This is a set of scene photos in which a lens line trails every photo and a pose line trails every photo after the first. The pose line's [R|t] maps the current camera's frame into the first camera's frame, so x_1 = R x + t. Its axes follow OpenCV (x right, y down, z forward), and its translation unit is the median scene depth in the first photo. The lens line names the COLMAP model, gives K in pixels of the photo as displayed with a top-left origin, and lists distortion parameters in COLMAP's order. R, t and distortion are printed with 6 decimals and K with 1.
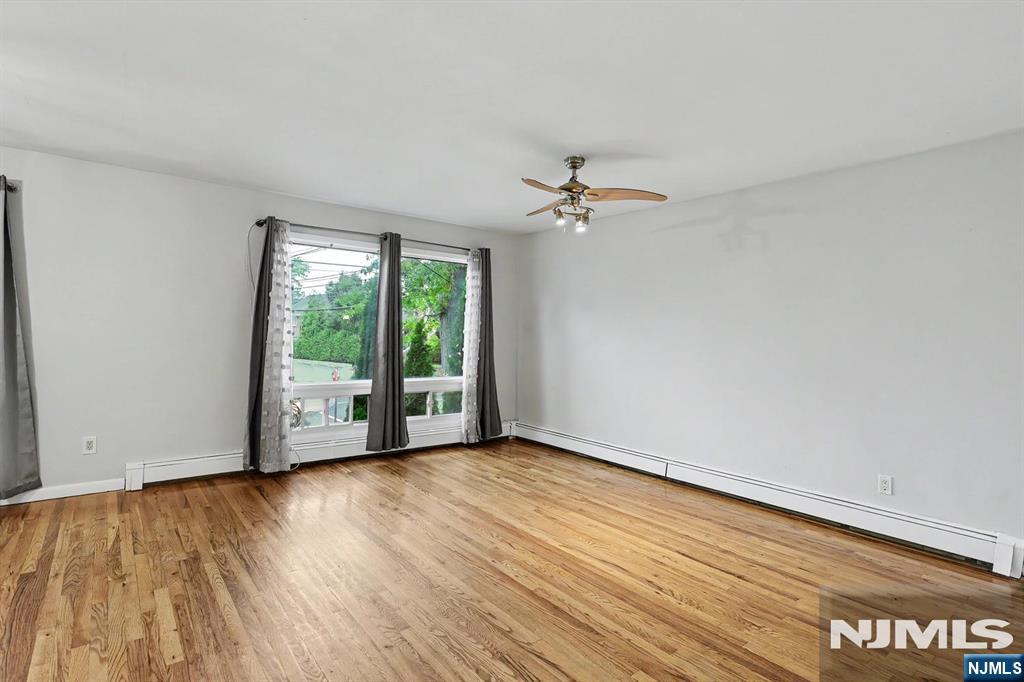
lens RADIAL K [[508.2, 0, 512.0], [0, 508.2, 341.0], [0, 0, 1]] dist [-0.002848, -0.000538]
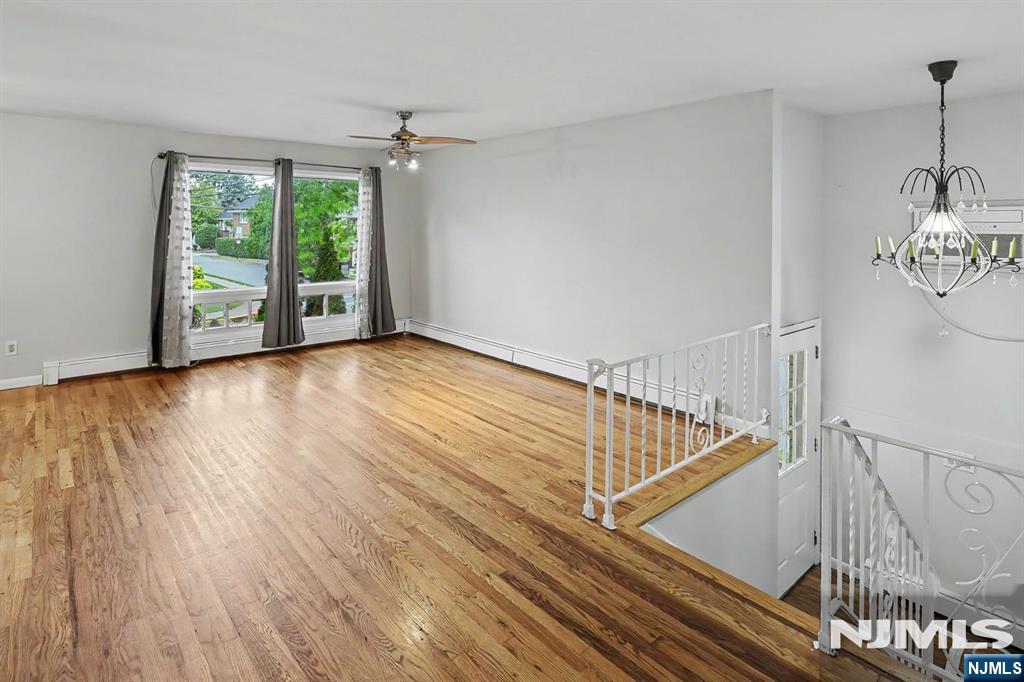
lens RADIAL K [[541.6, 0, 511.5], [0, 541.6, 228.0], [0, 0, 1]] dist [-0.000117, -0.000009]
pose [[0.998888, -0.017817, 0.043649, 0.257468], [0.018133, 0.999812, -0.006858, -0.042442], [-0.043518, 0.007642, 0.999023, -0.288809]]
